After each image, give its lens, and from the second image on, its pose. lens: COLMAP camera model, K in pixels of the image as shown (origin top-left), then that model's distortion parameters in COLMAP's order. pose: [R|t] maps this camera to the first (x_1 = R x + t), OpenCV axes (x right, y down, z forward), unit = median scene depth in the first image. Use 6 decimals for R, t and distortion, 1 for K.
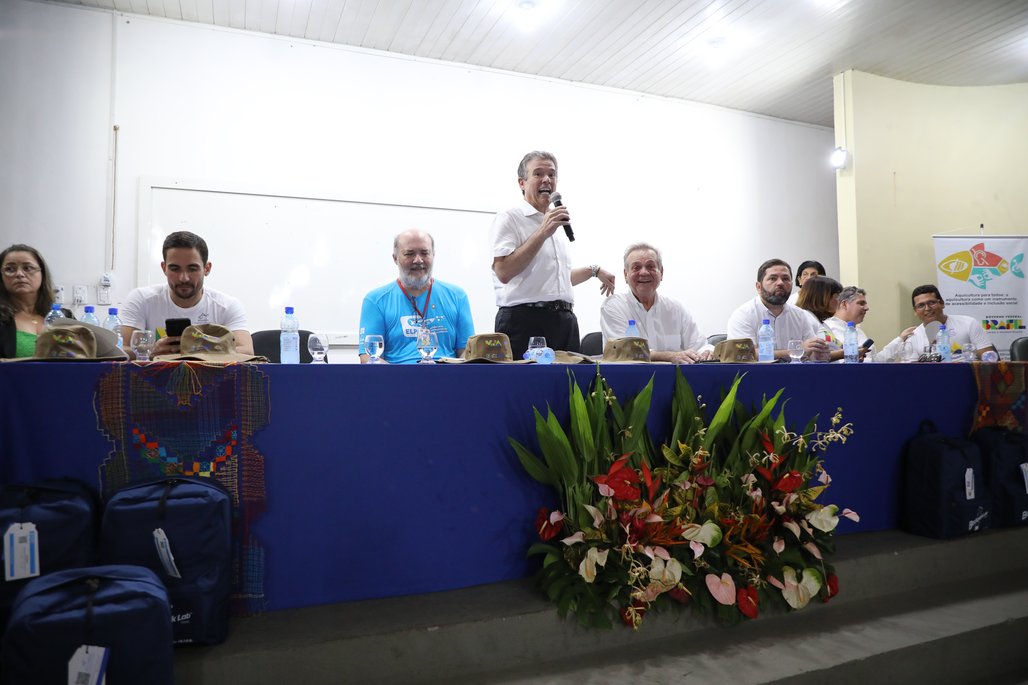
lens RADIAL K [[702.3, 0, 514.0], [0, 702.3, 342.5], [0, 0, 1]] dist [-0.032565, -0.000432]
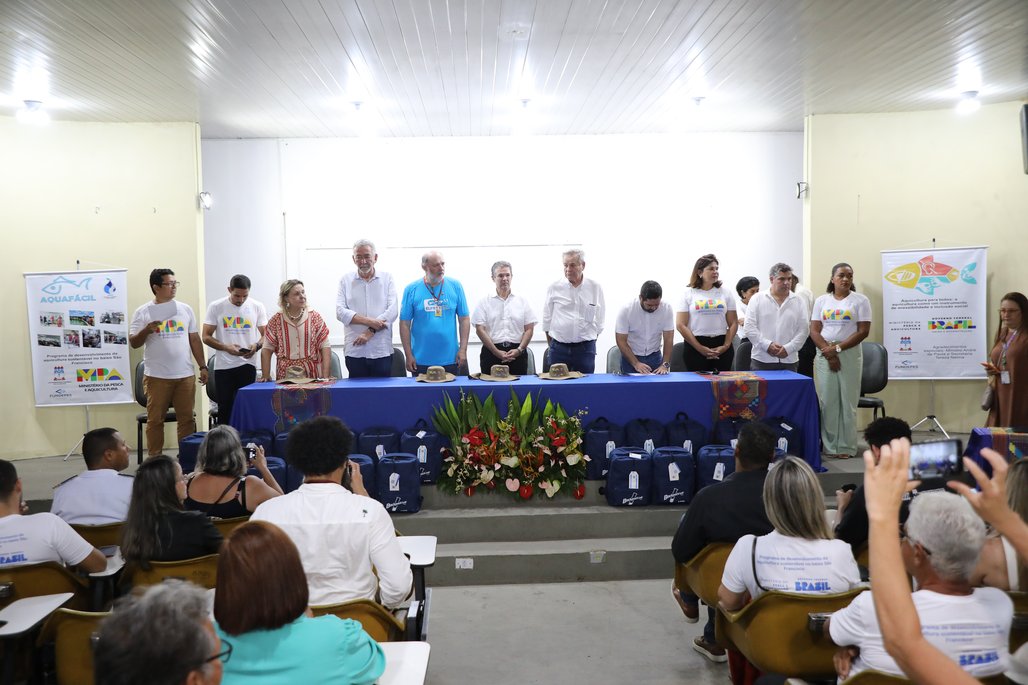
lens RADIAL K [[1019.7, 0, 514.0], [0, 1019.7, 342.5], [0, 0, 1]] dist [0.116108, -0.004492]
pose [[0.940532, 0.010009, -0.339557, 0.758360], [0.026282, 0.994426, 0.102110, -0.242069], [0.338687, -0.104962, 0.935026, -1.109845]]
